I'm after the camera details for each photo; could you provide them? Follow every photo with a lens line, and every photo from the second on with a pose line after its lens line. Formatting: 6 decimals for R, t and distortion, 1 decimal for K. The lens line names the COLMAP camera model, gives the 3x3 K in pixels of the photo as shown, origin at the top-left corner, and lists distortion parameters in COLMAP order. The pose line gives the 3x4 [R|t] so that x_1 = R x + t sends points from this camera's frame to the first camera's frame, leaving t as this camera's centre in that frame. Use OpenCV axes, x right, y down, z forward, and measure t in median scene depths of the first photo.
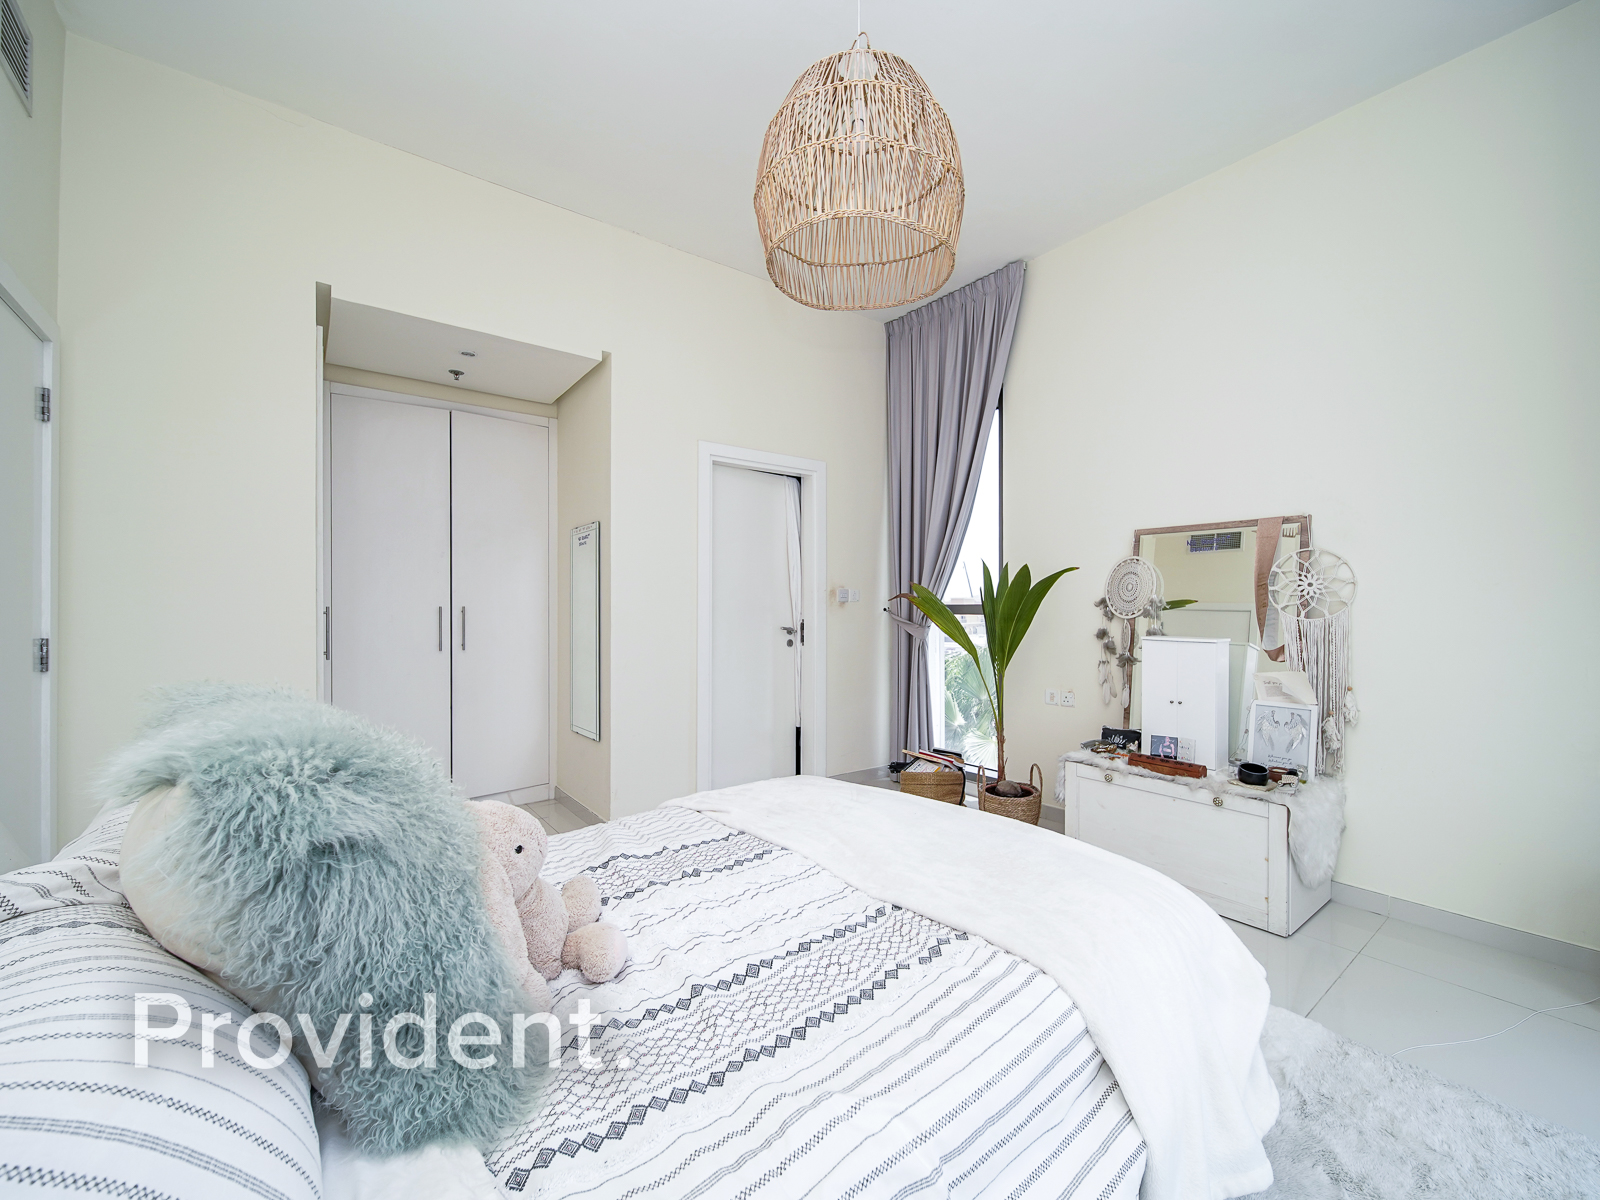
lens RADIAL K [[650.7, 0, 831.3], [0, 650.7, 615.4], [0, 0, 1]] dist [0.001754, -0.001163]
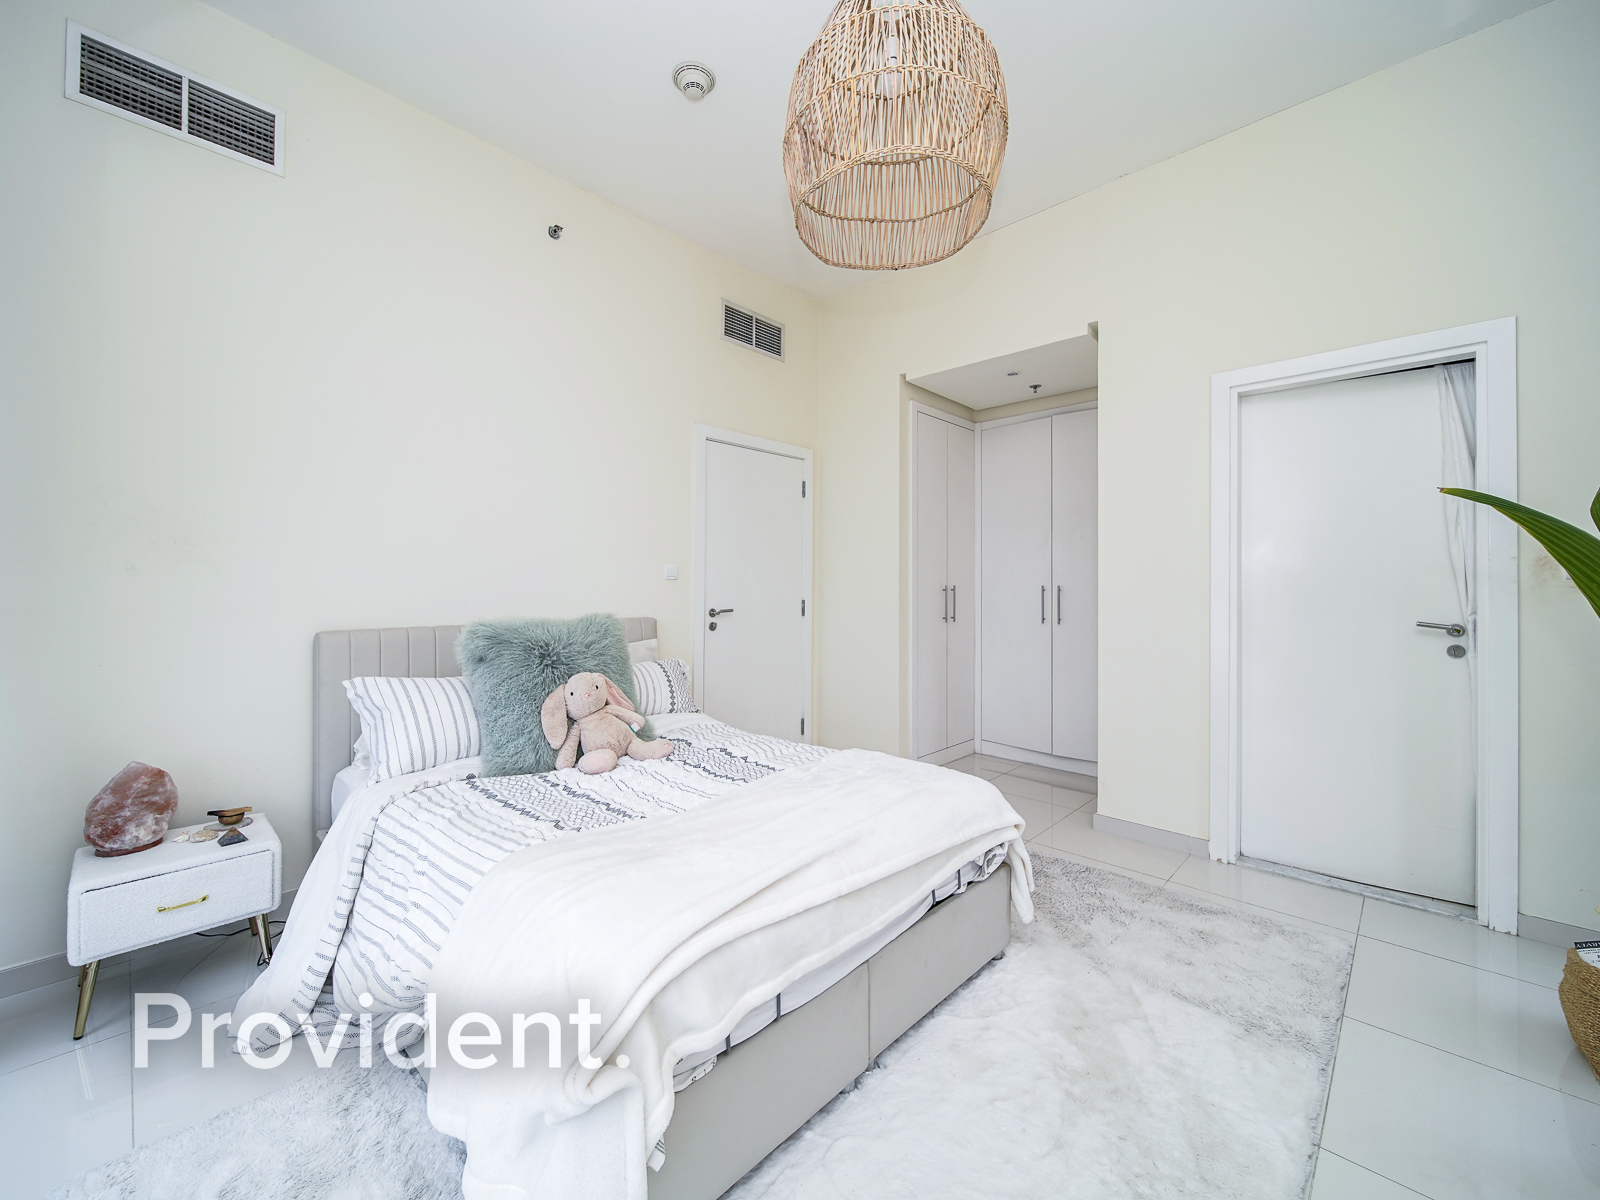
lens RADIAL K [[650.7, 0, 796.8], [0, 650.7, 588.3], [0, 0, 1]] dist [0.001754, -0.001163]
pose [[0.128582, 0.007037, -0.991674, 0.523256], [-0.016864, 0.999846, 0.004909, -0.007709], [0.991555, 0.016092, 0.128681, 0.419680]]
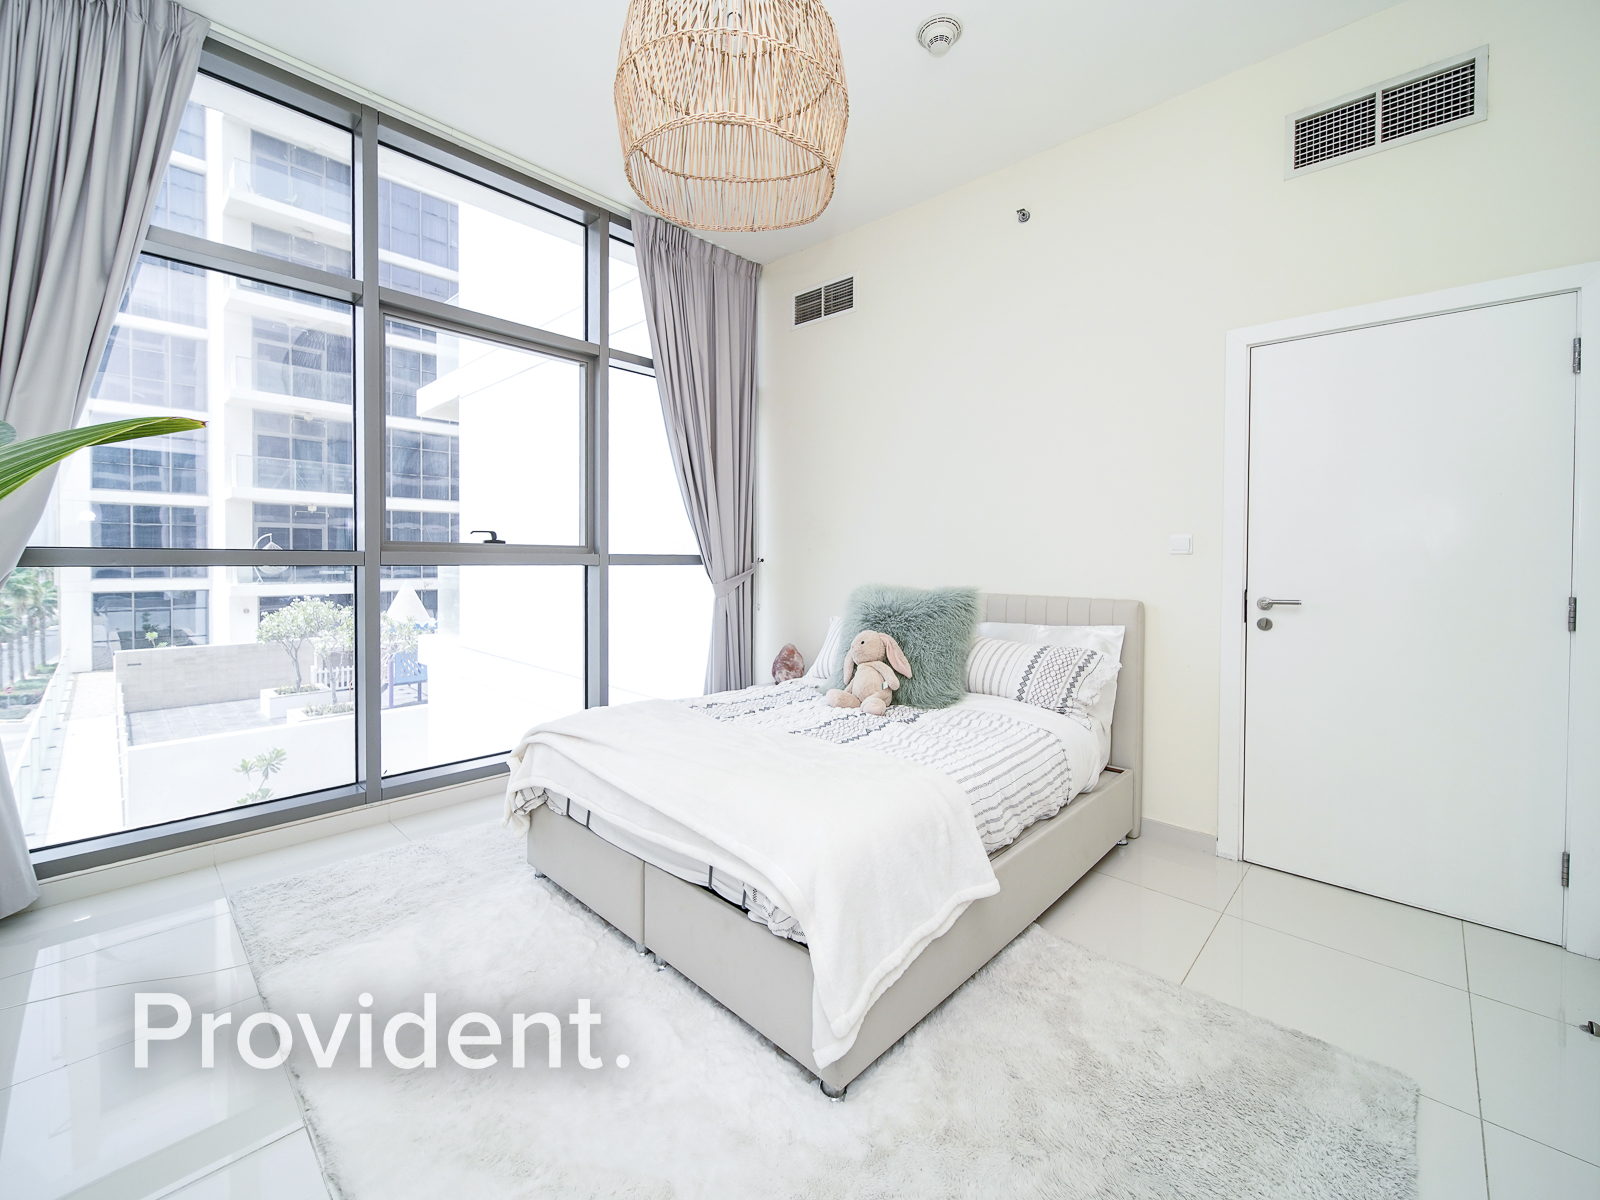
lens RADIAL K [[663.9, 0, 804.4], [0, 663.9, 576.9], [0, 0, 1]] dist [0.002731, -0.001939]
pose [[-0.990908, -0.003113, -0.134505, 0.033264], [-0.009187, 0.998965, 0.044559, -0.017263], [0.134227, 0.045389, -0.989911, 1.087676]]
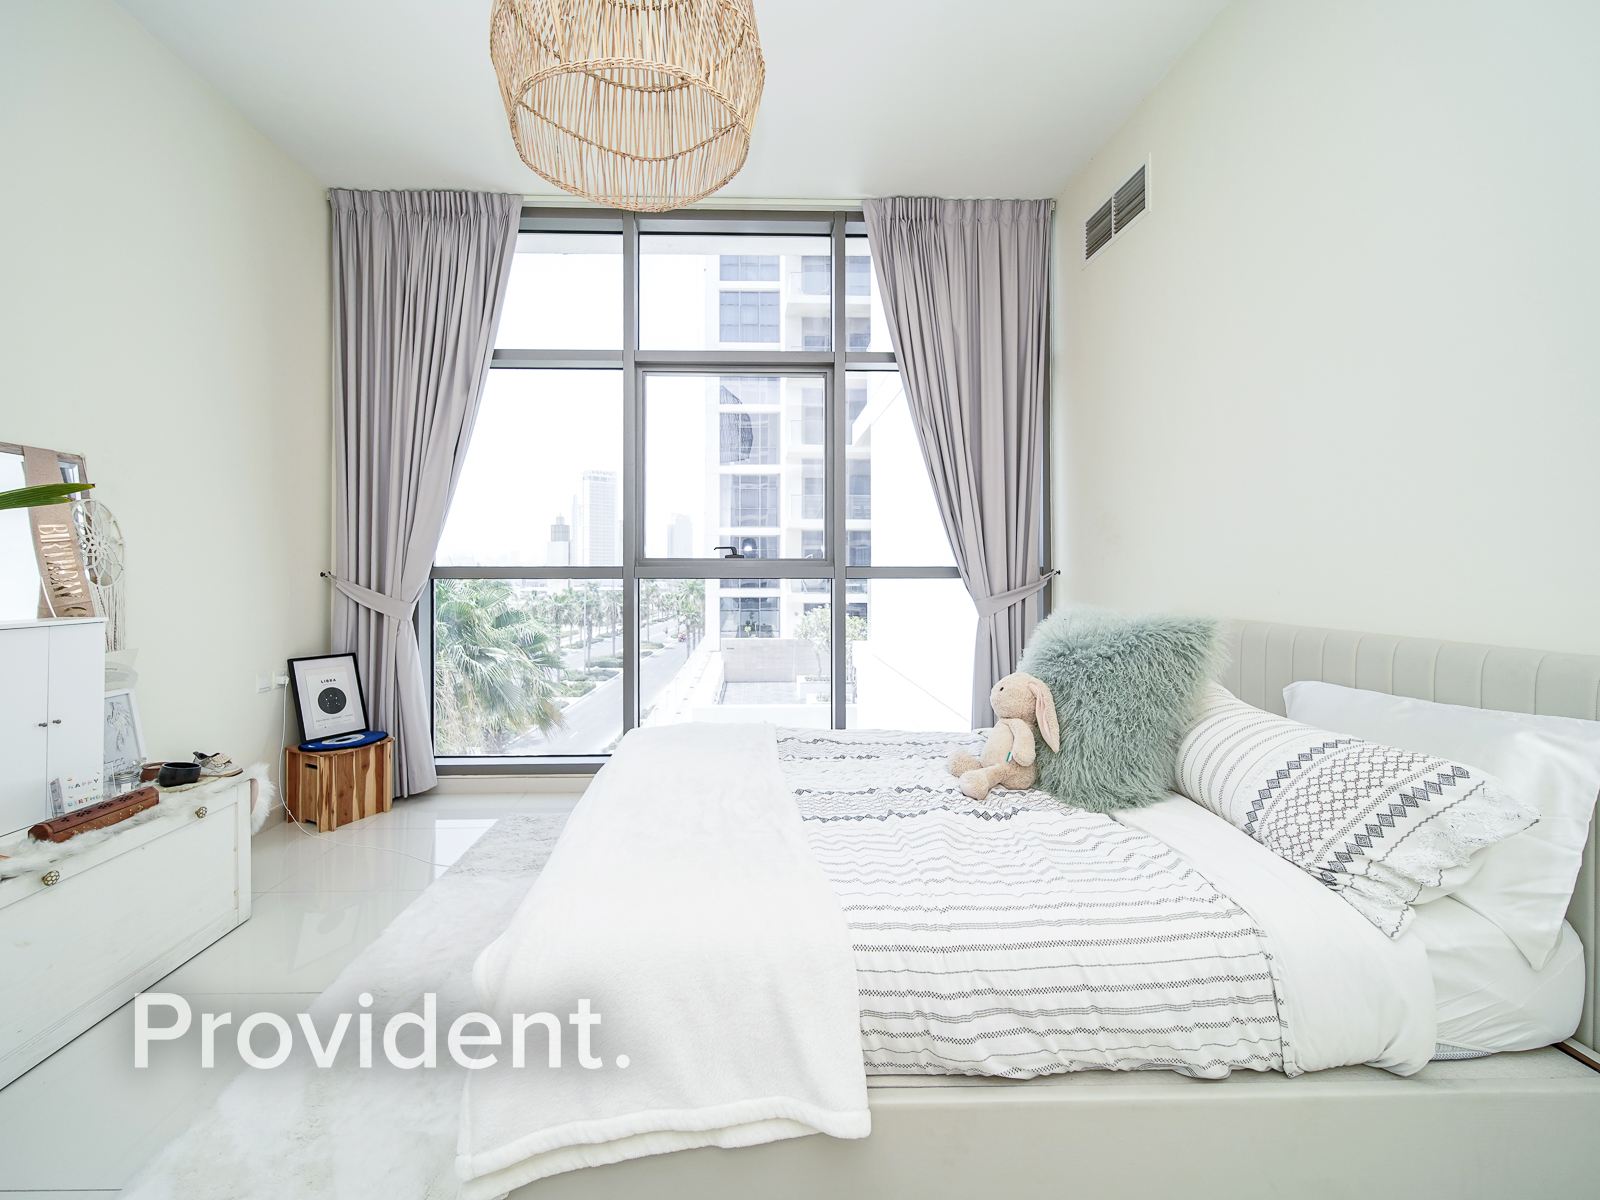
lens RADIAL K [[663.9, 0, 742.7], [0, 663.9, 574.2], [0, 0, 1]] dist [0.002731, -0.001939]
pose [[-0.789933, -0.002615, 0.613188, -0.300406], [0.011410, 0.999755, 0.018963, -0.012761], [-0.613087, 0.021977, -0.789709, 0.888174]]
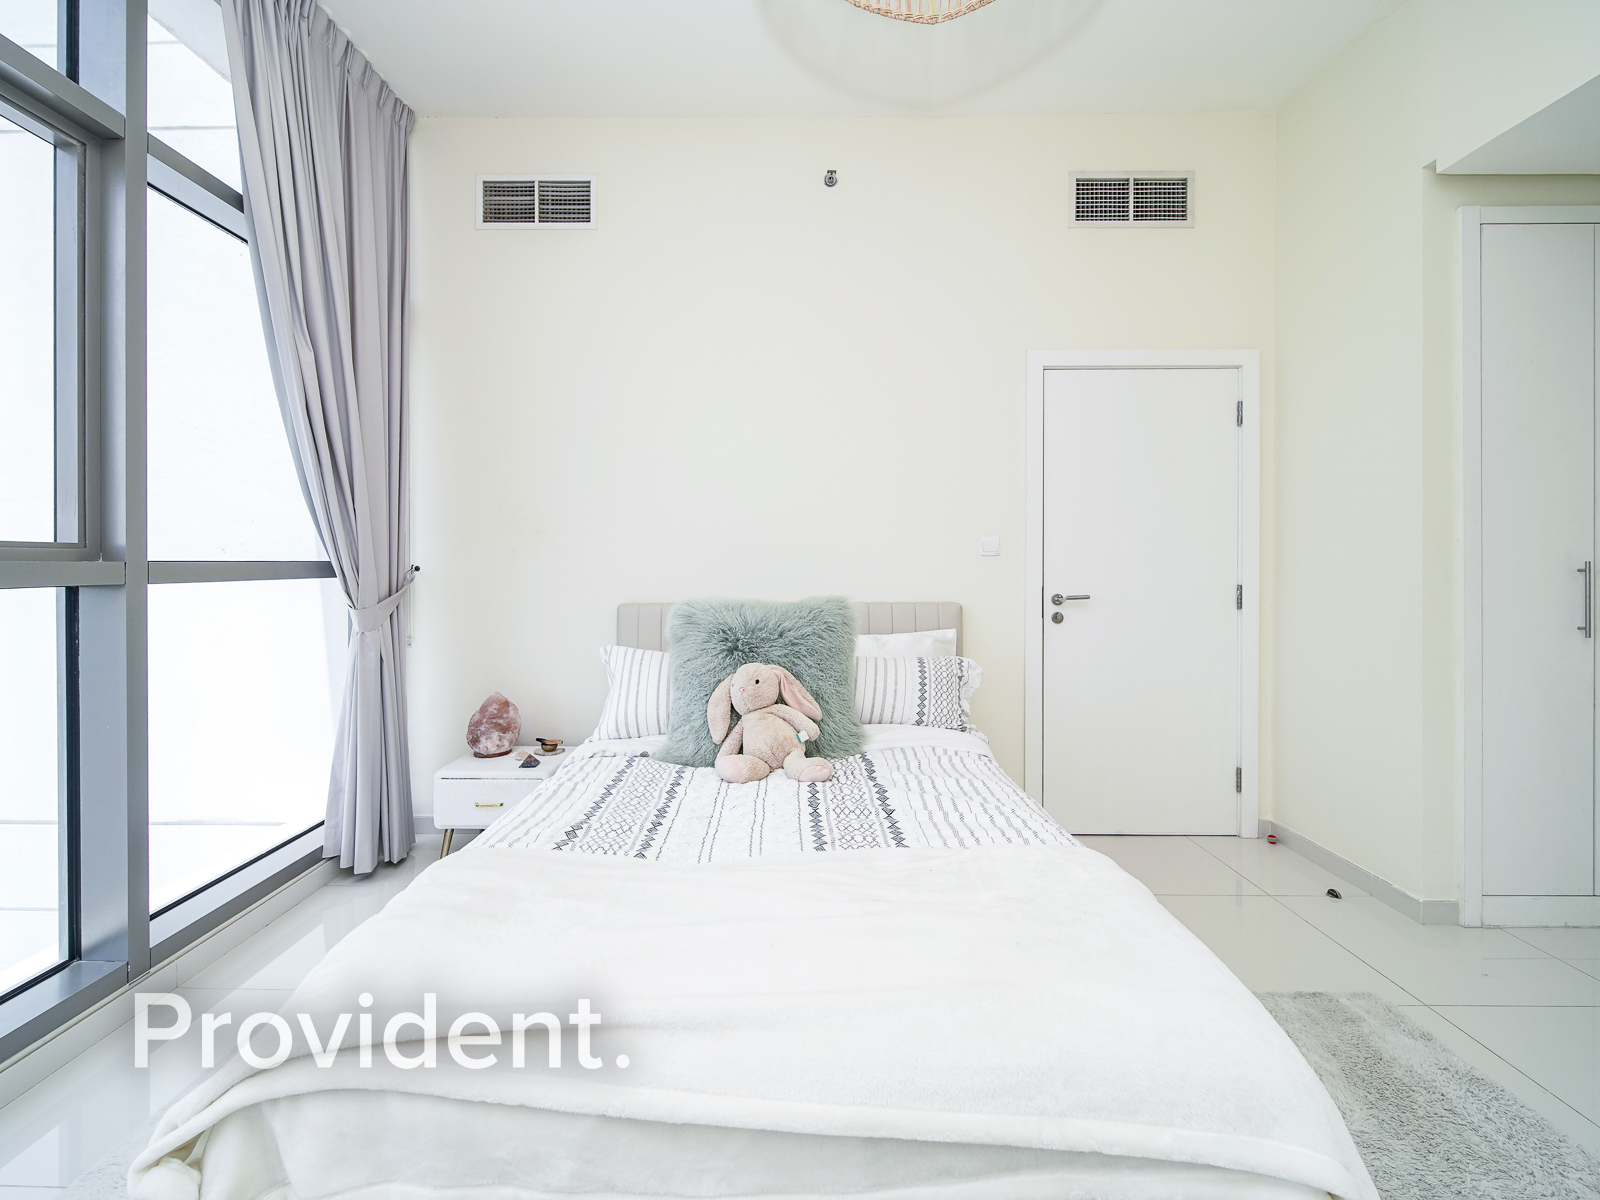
lens RADIAL K [[650.7, 0, 780.8], [0, 650.7, 567.9], [0, 0, 1]] dist [0.001754, -0.001163]
pose [[-0.646379, 0.010000, -0.762951, 0.268848], [-0.007995, 0.999770, 0.019877, -0.012041], [0.762974, 0.018947, -0.646151, 0.682932]]
